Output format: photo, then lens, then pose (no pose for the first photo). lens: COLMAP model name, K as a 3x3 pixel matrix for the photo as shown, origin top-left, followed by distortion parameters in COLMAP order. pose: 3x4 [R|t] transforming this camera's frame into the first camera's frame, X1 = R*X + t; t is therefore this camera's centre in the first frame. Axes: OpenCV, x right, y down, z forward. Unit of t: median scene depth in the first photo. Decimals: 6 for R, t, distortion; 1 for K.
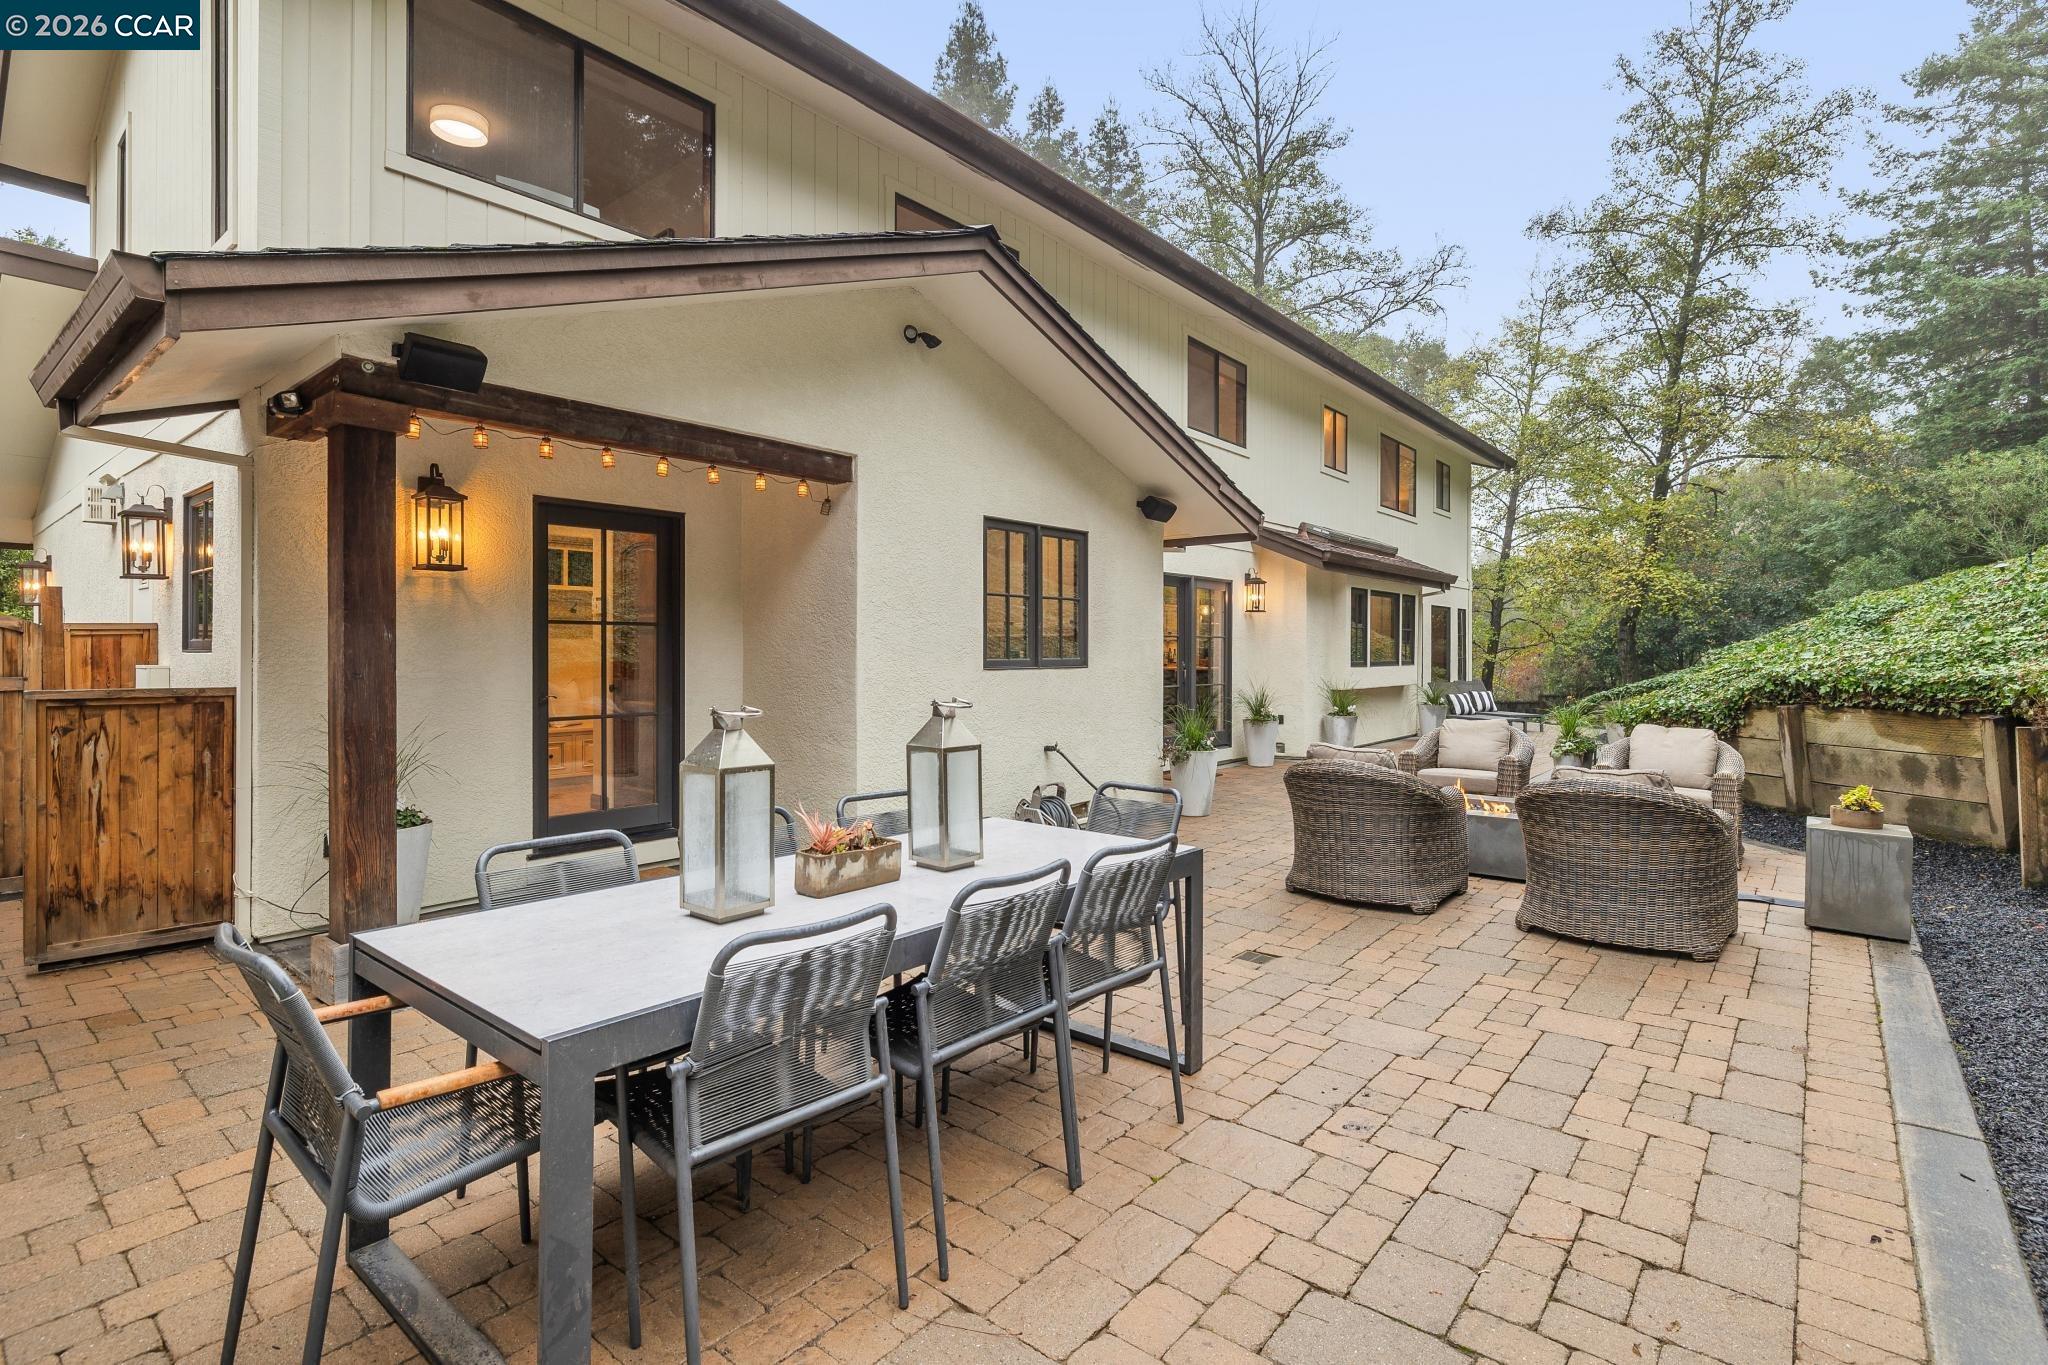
lens RADIAL K [[943.7, 0, 1031.7], [0, 943.7, 651.4], [0, 0, 1]] dist [-0.012512, 0.001037]
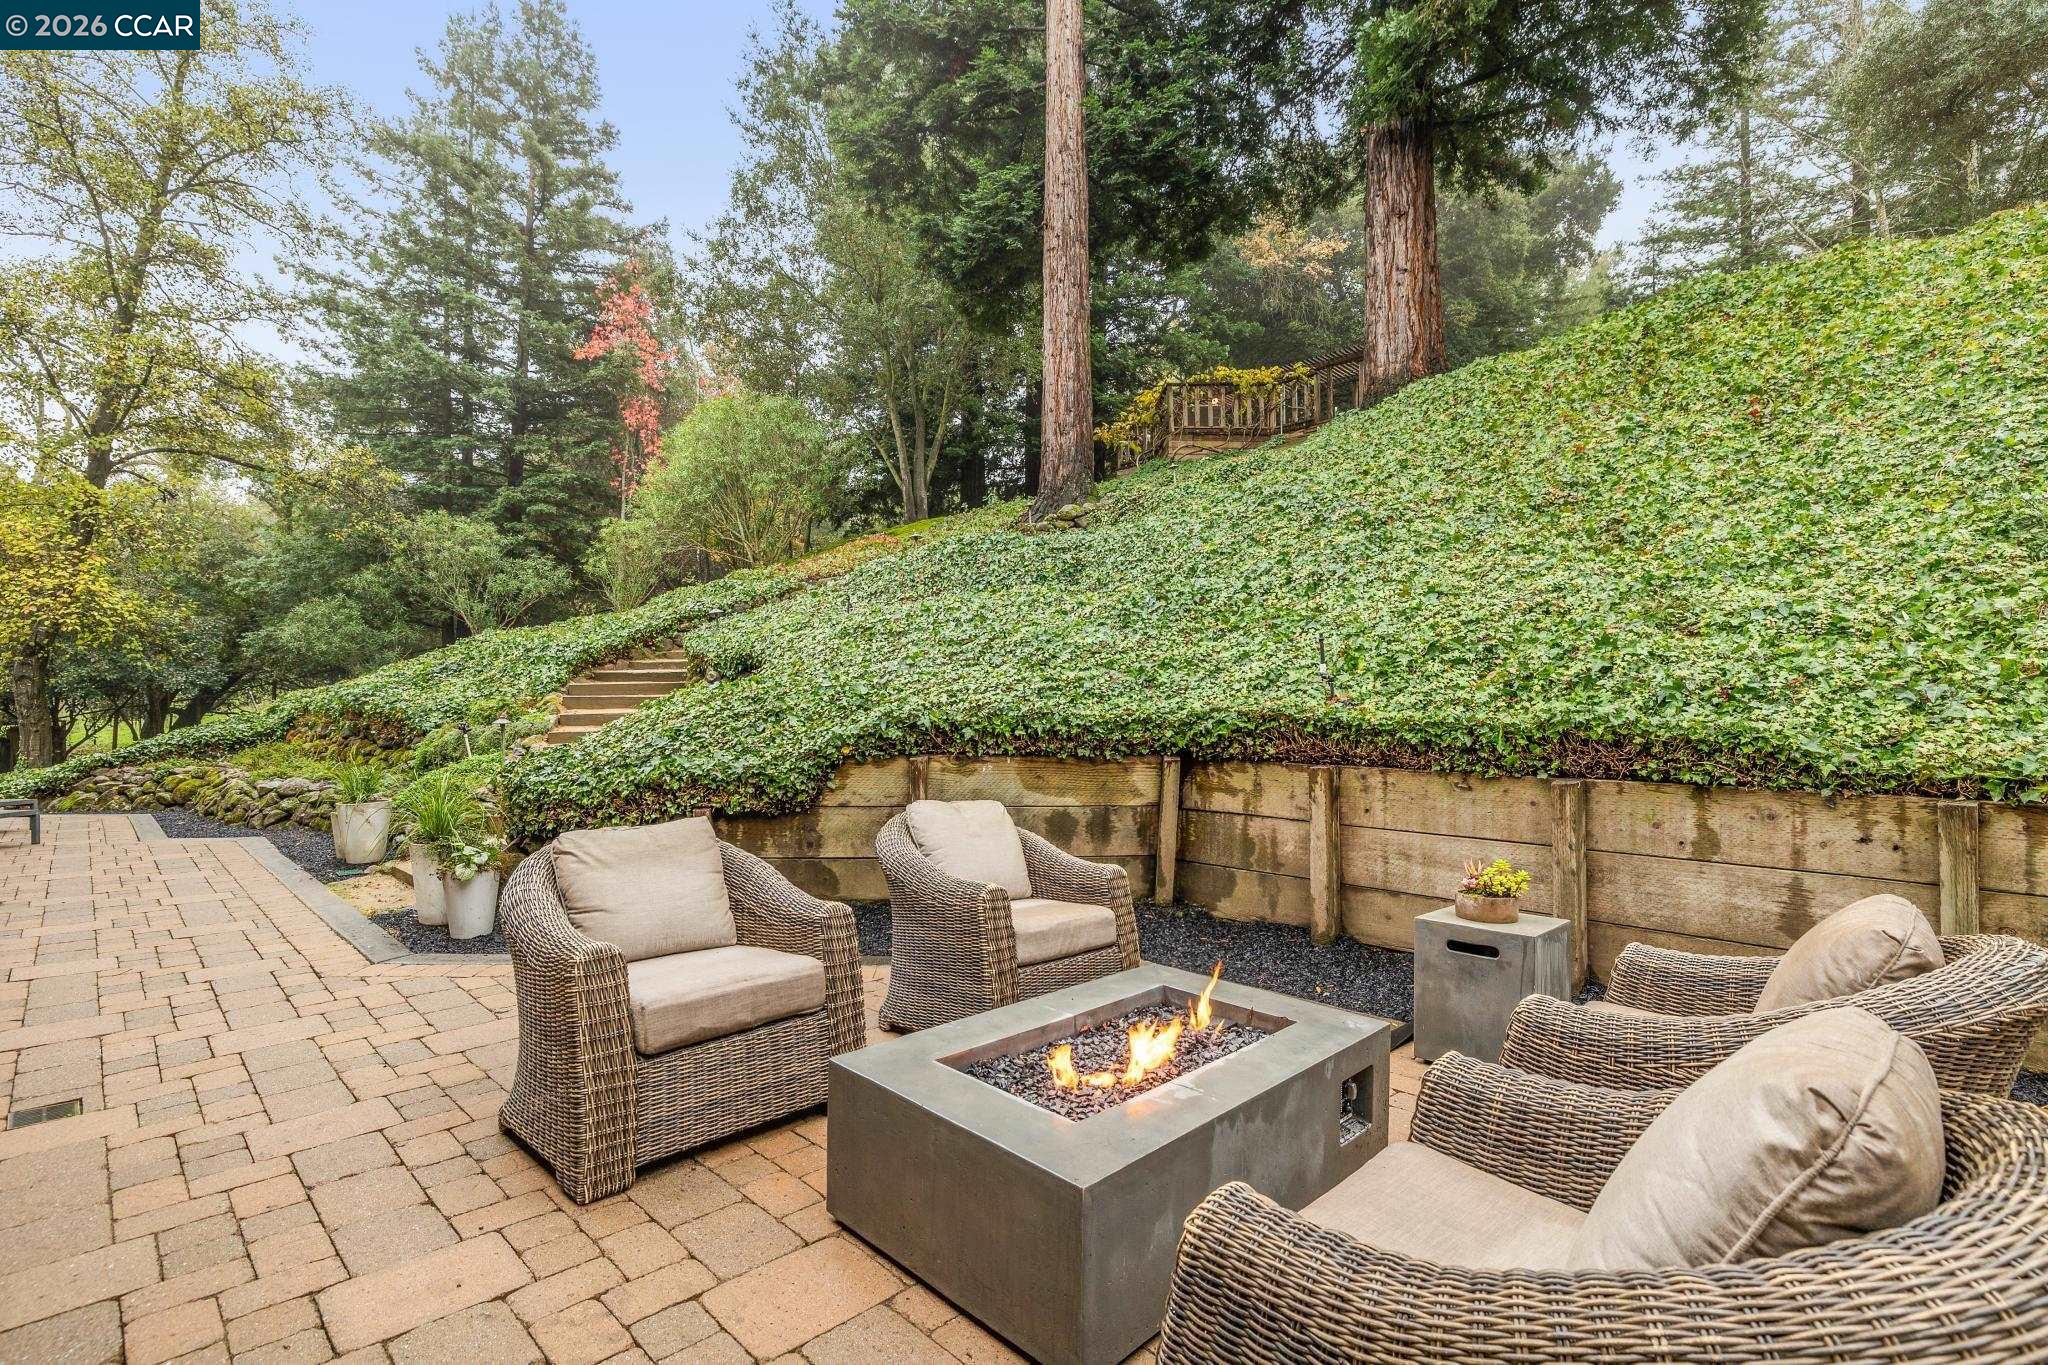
lens RADIAL K [[943.7, 0, 1020.5], [0, 943.7, 699.7], [0, 0, 1]] dist [-0.012512, 0.001037]
pose [[0.091608, 0.016824, 0.995653, 0.023989], [-0.011646, 0.999807, -0.015822, 0.006627], [-0.995727, -0.010146, 0.091786, 0.235683]]
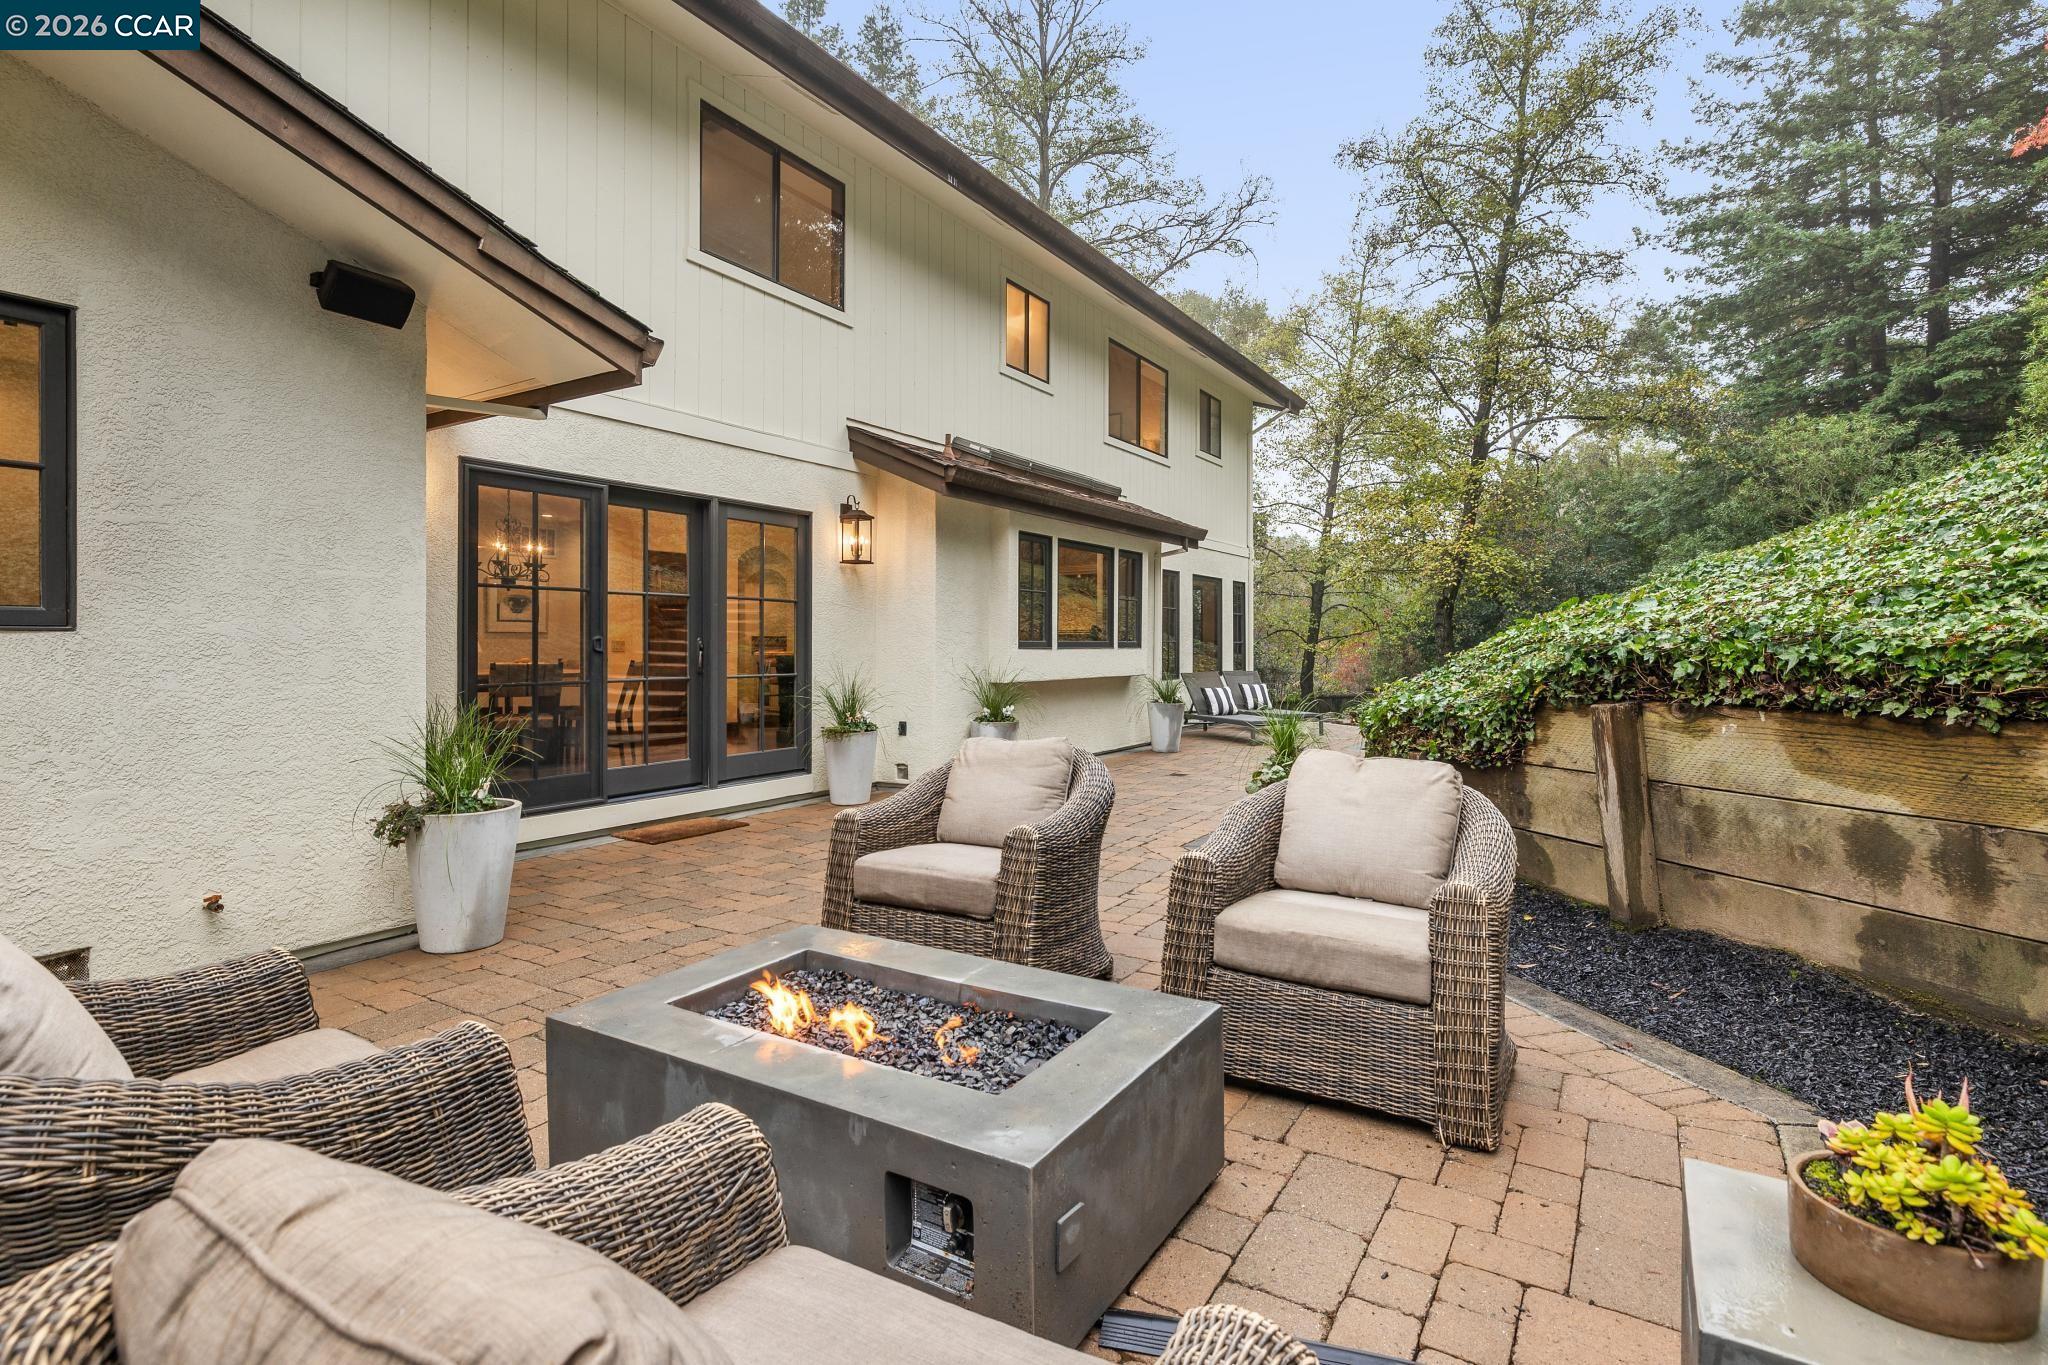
lens RADIAL K [[986.8, 0, 1011.5], [0, 986.8, 647.5], [0, 0, 1]] dist [-0.009204, -0.000099]
pose [[0.991420, -0.003836, 0.130662, 0.118710], [0.003754, 0.999993, 0.000875, 0.007427], [-0.130664, -0.000377, 0.991427, 0.146944]]
